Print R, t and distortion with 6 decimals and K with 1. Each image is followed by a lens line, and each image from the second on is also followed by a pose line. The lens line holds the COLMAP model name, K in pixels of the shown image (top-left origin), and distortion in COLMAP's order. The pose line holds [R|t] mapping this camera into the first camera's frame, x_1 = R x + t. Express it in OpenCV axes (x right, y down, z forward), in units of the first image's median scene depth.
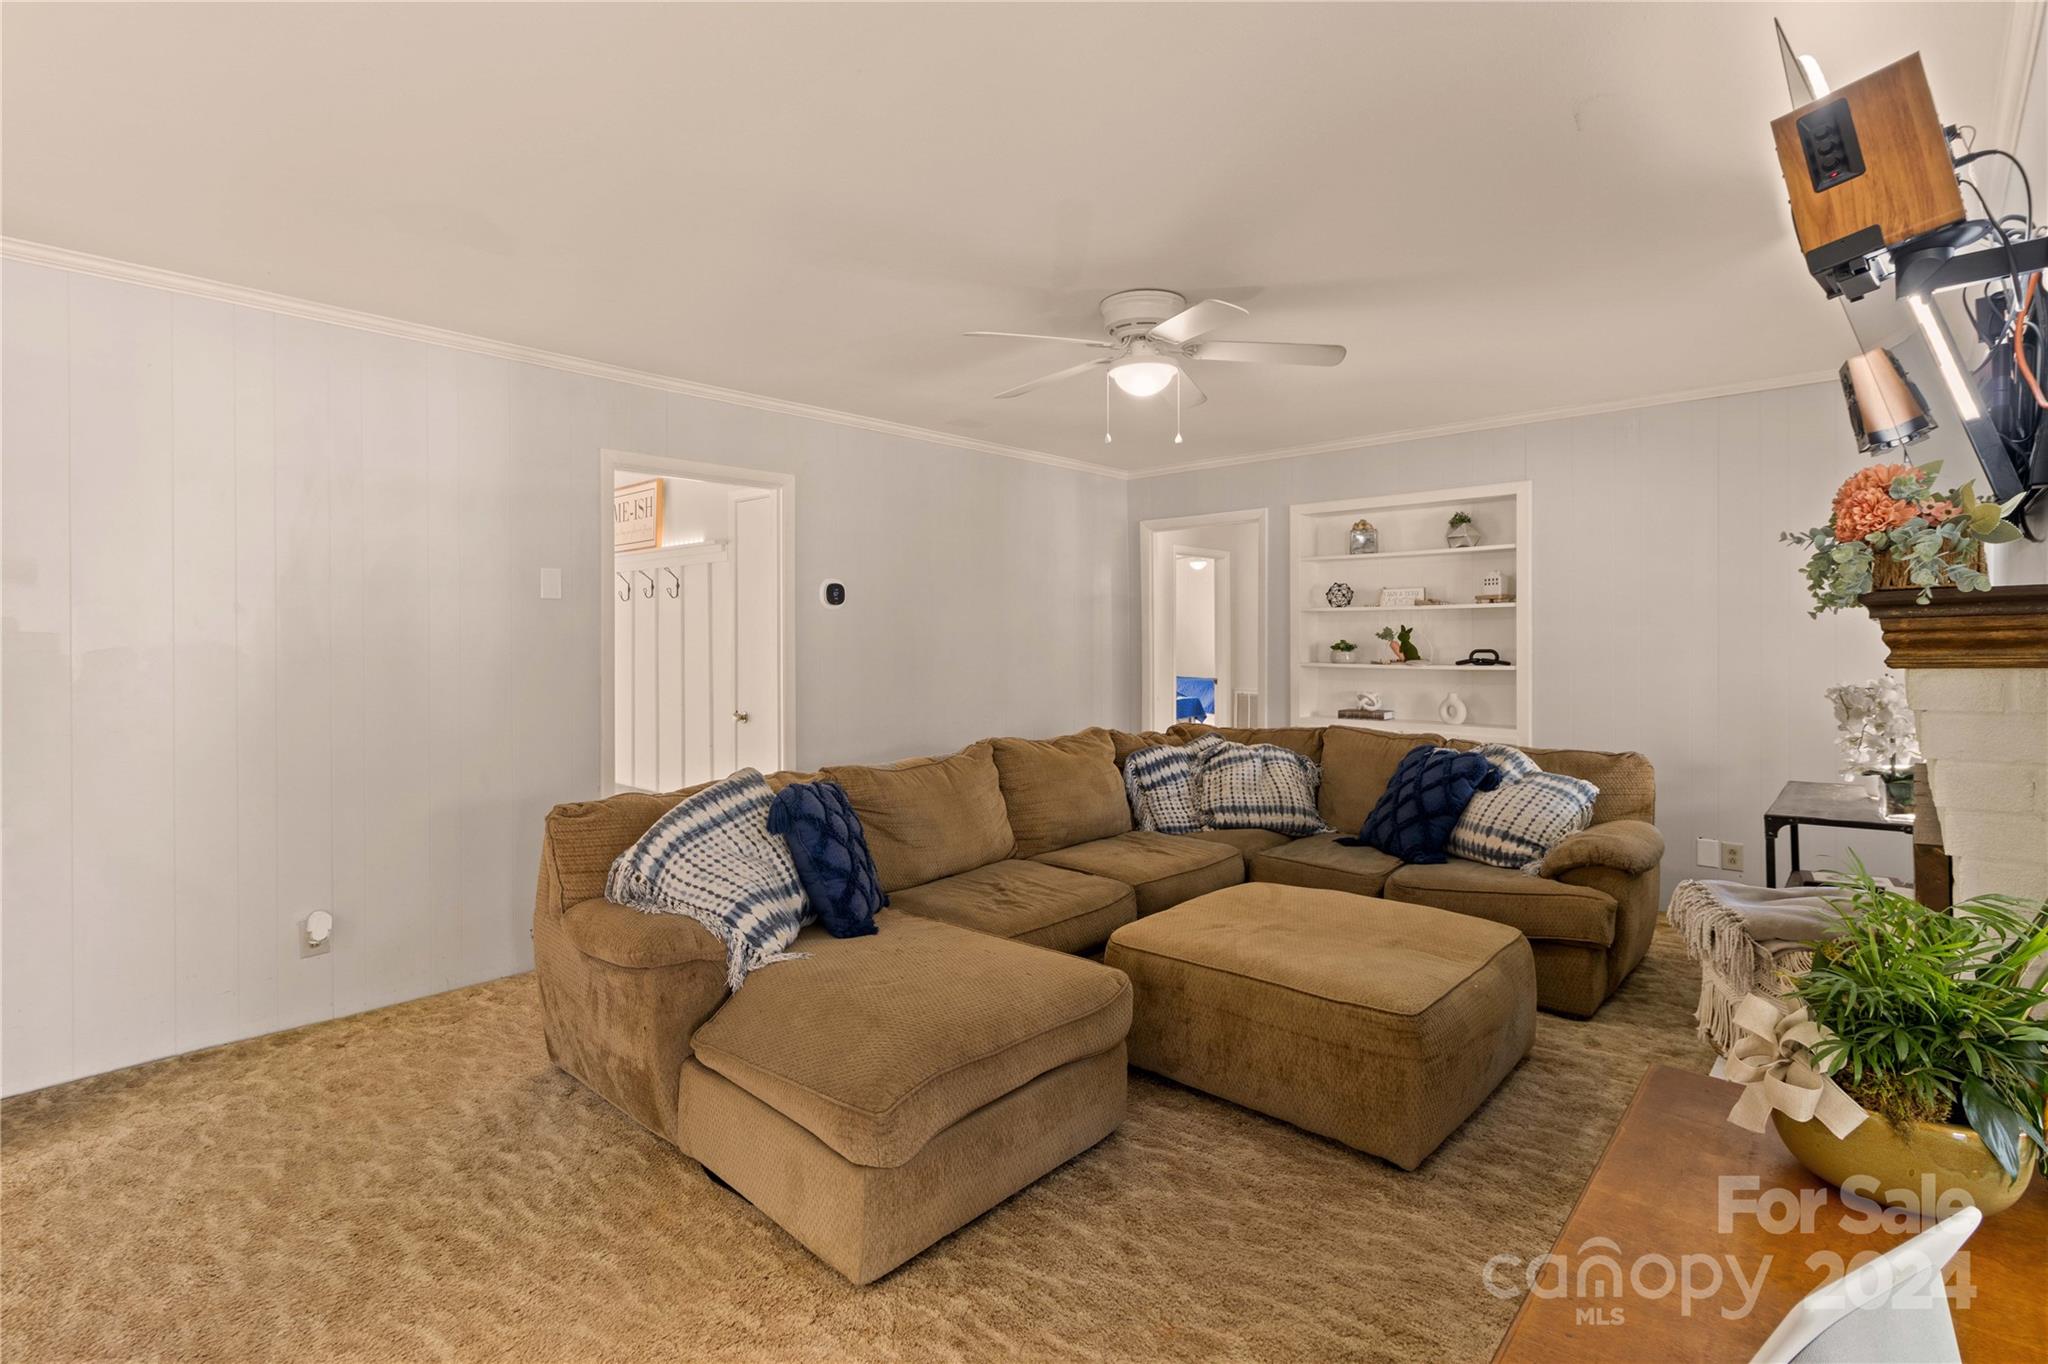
lens RADIAL K [[972.4, 0, 1027.2], [0, 972.4, 647.6], [0, 0, 1]] dist [-0.000301, 0.000202]
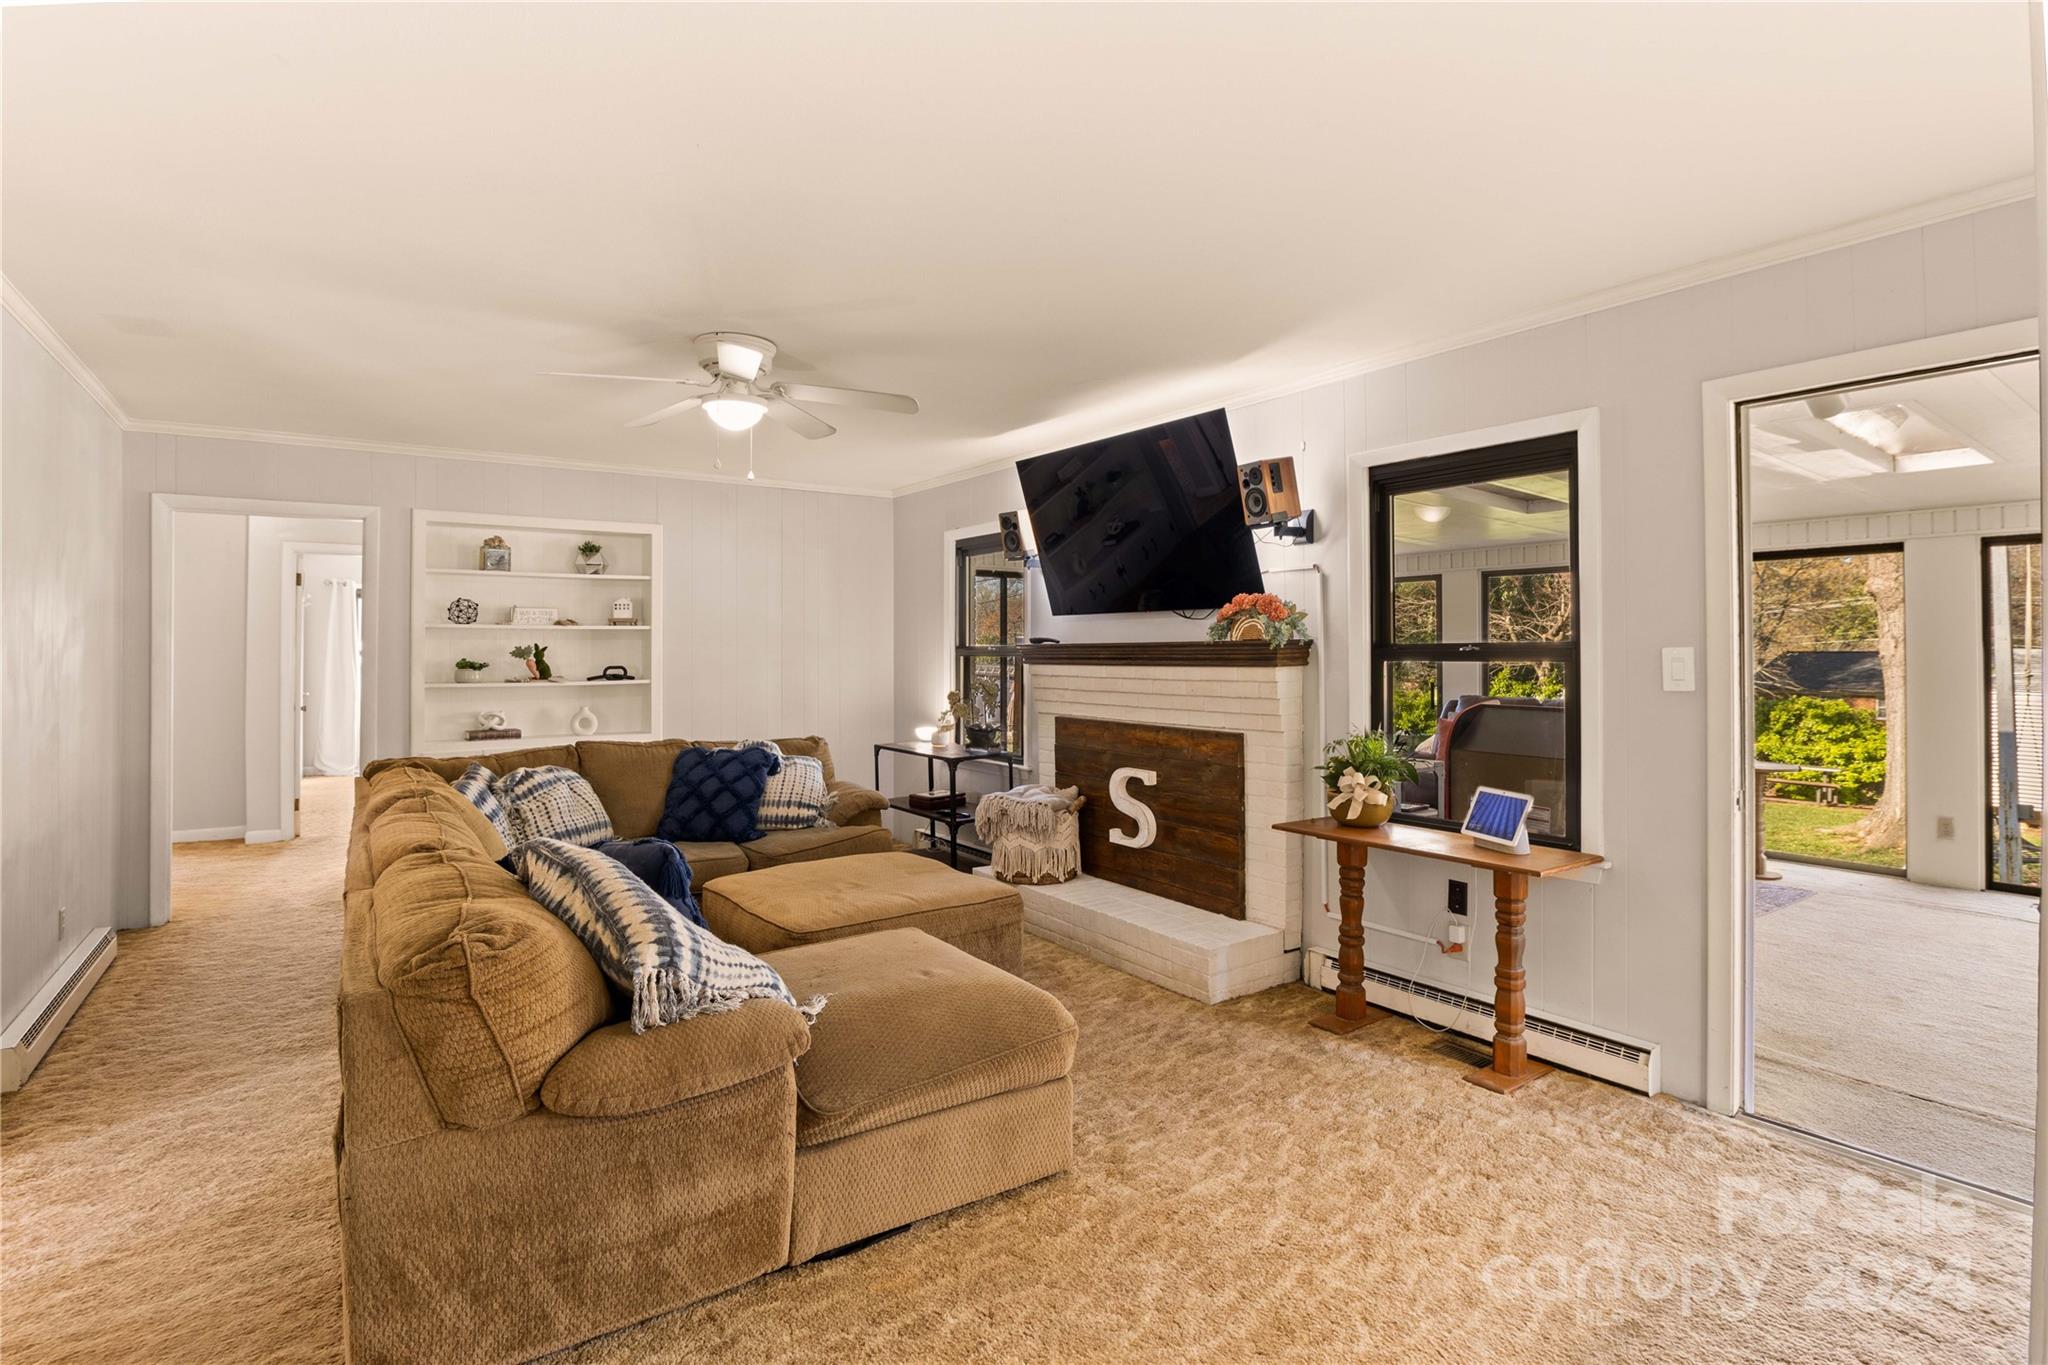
lens RADIAL K [[984.9, 0, 1022.8], [0, 984.9, 639.0], [0, 0, 1]] dist [-0.021107, 0.000222]
pose [[0.221541, 0.014074, 0.975050, -0.532190], [0.011624, 0.999787, -0.017072, -0.004716], [-0.975082, 0.015116, 0.221330, 0.283048]]
